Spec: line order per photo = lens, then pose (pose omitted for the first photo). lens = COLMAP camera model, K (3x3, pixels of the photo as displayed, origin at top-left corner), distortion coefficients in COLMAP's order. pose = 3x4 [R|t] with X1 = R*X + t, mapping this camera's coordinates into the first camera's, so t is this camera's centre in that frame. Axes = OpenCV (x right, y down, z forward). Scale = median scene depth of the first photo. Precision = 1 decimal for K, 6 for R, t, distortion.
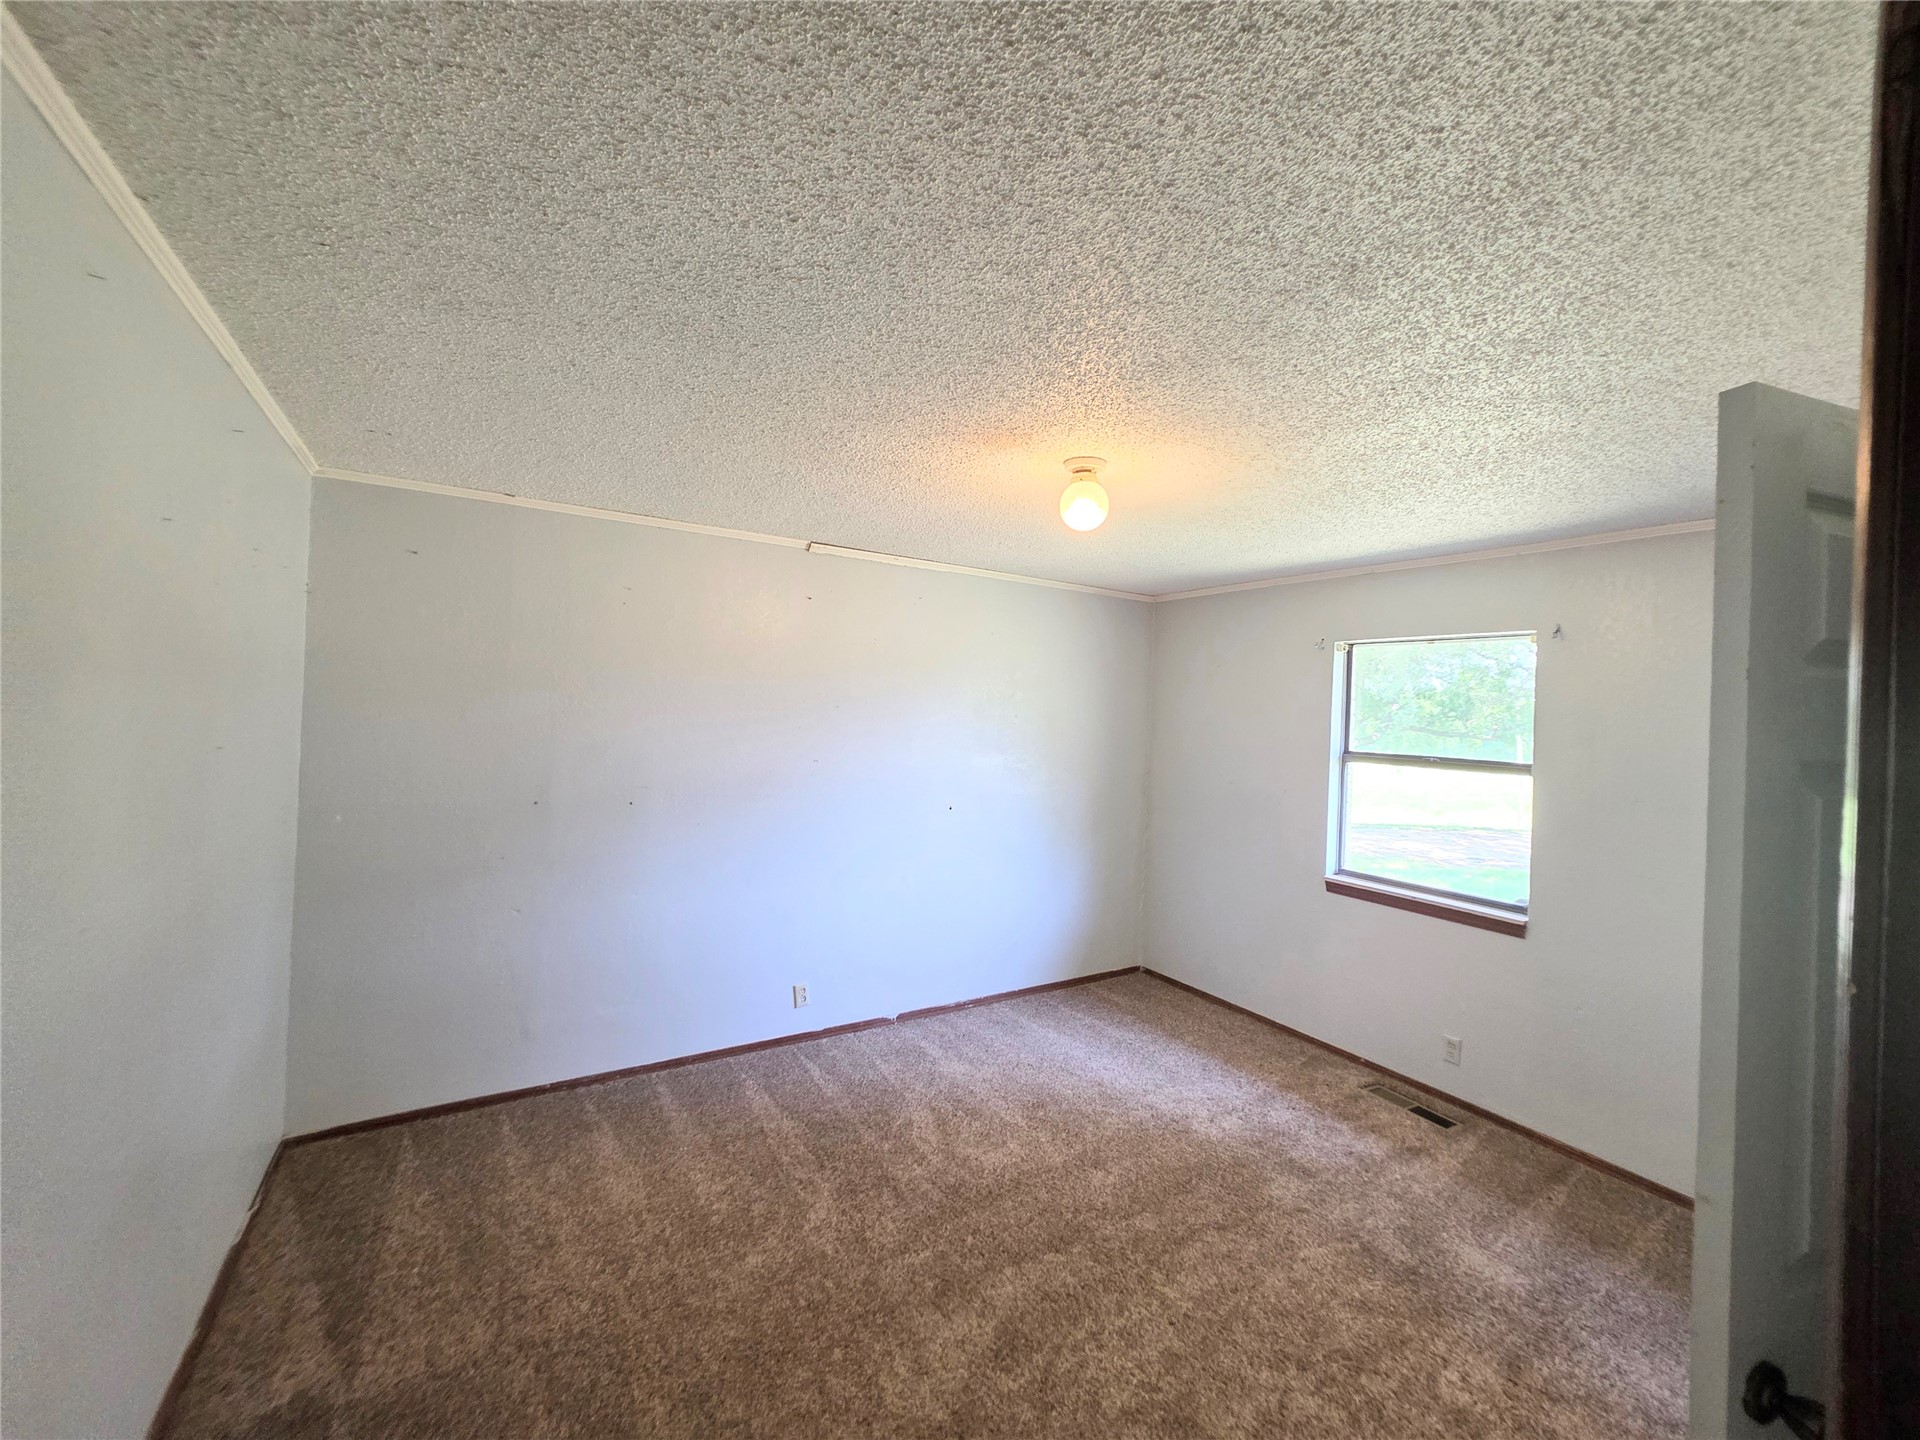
lens RADIAL K [[768.8, 0, 966.2], [0, 768.8, 712.3], [0, 0, 1]] dist [0.000854, 0.000249]
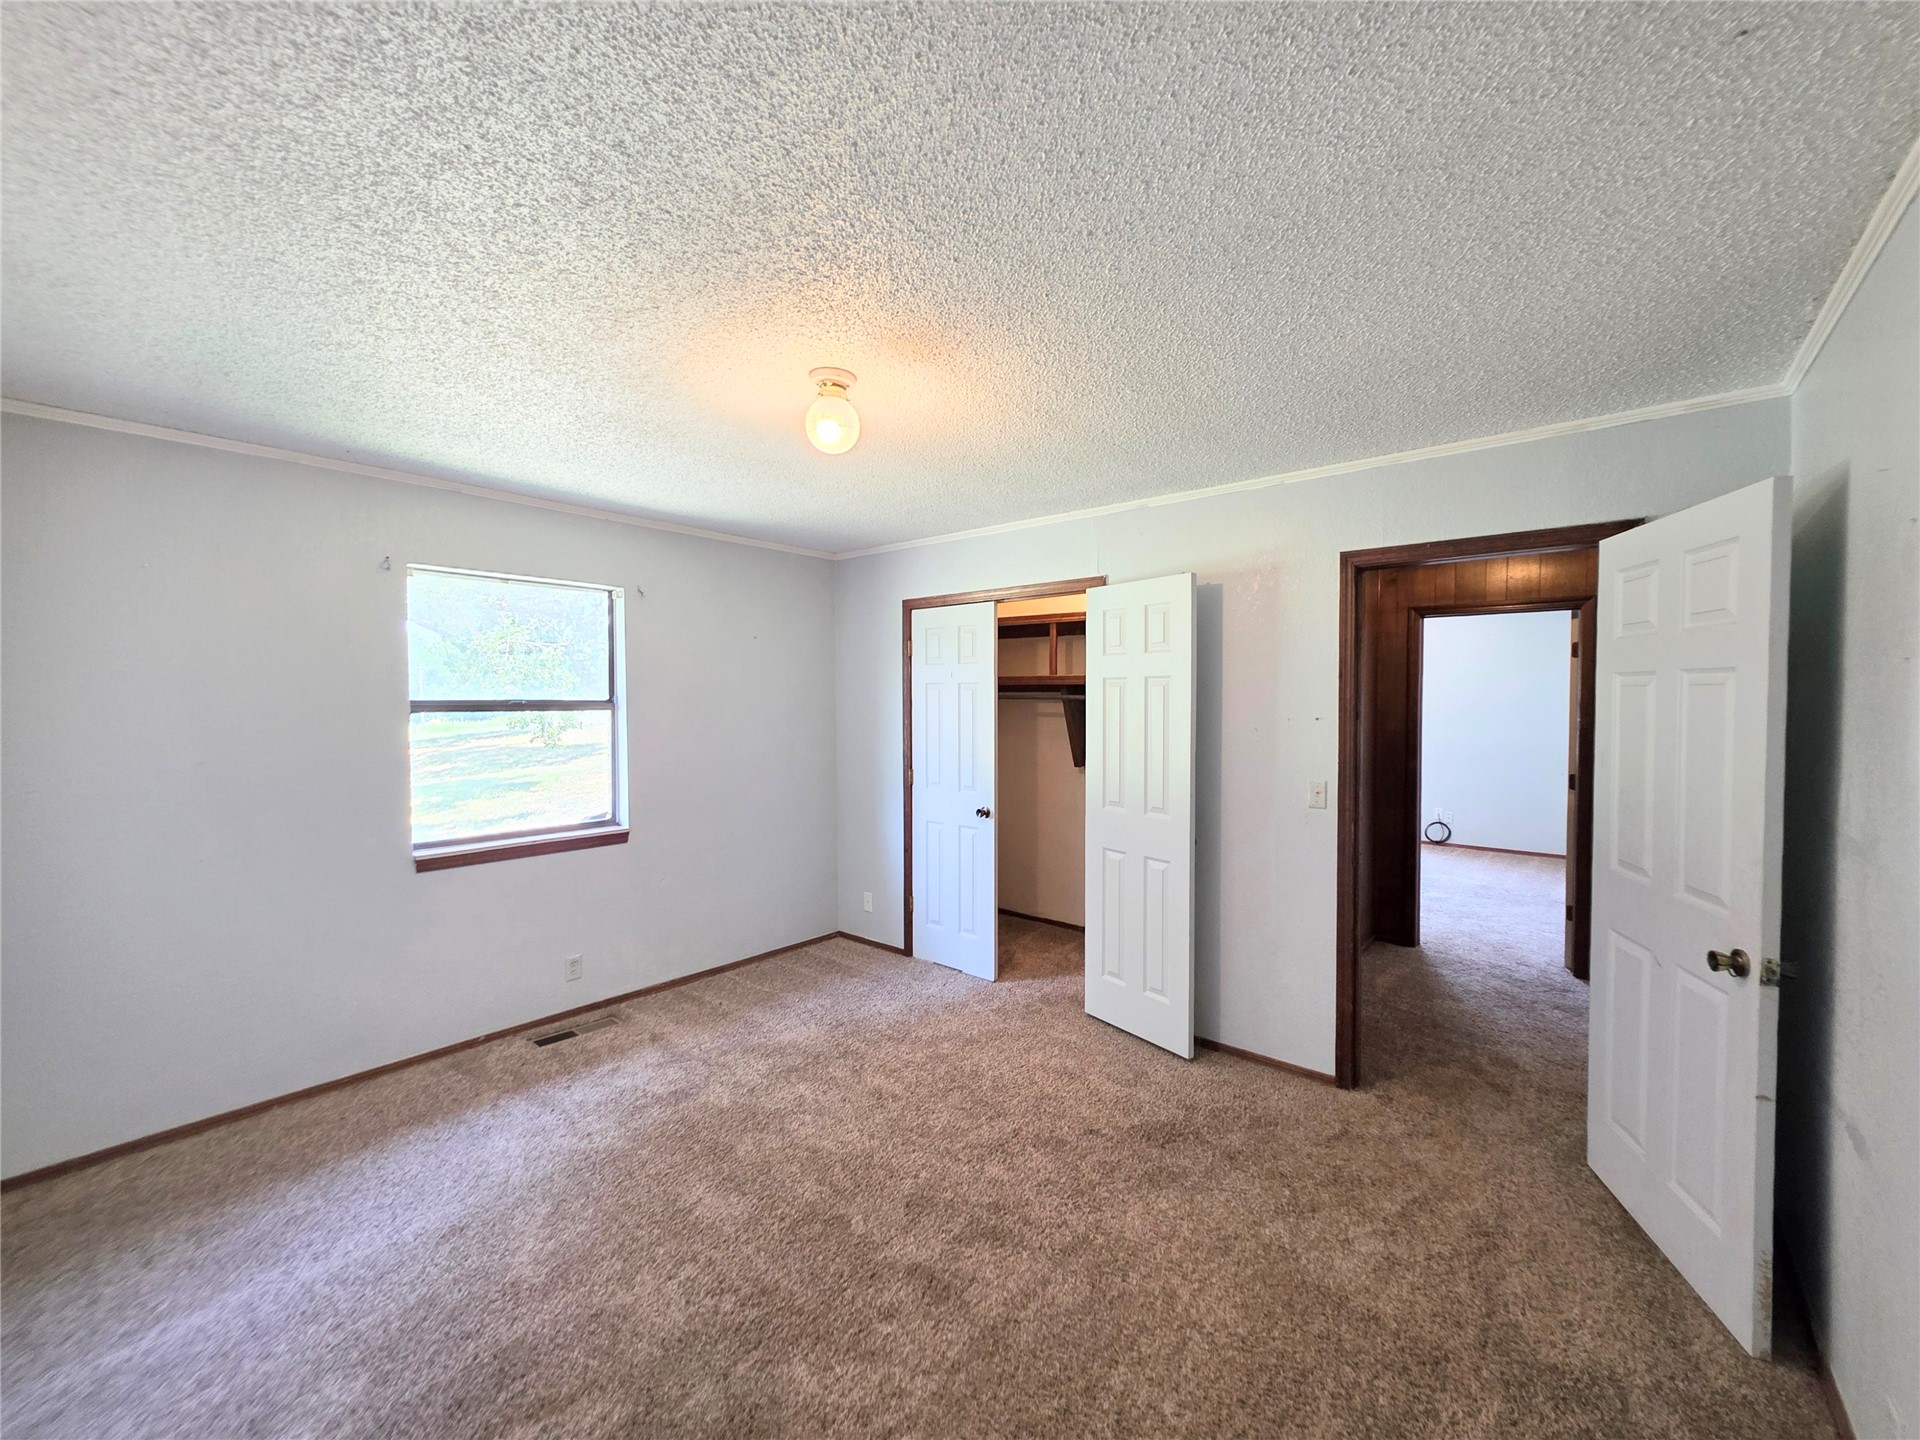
lens RADIAL K [[768.8, 0, 966.2], [0, 768.8, 712.3], [0, 0, 1]] dist [0.000854, 0.000249]
pose [[-0.317365, -0.051928, 0.946881, -0.587336], [-0.008091, 0.998612, 0.052053, 0.019319], [-0.948269, 0.008858, -0.317345, 0.864701]]
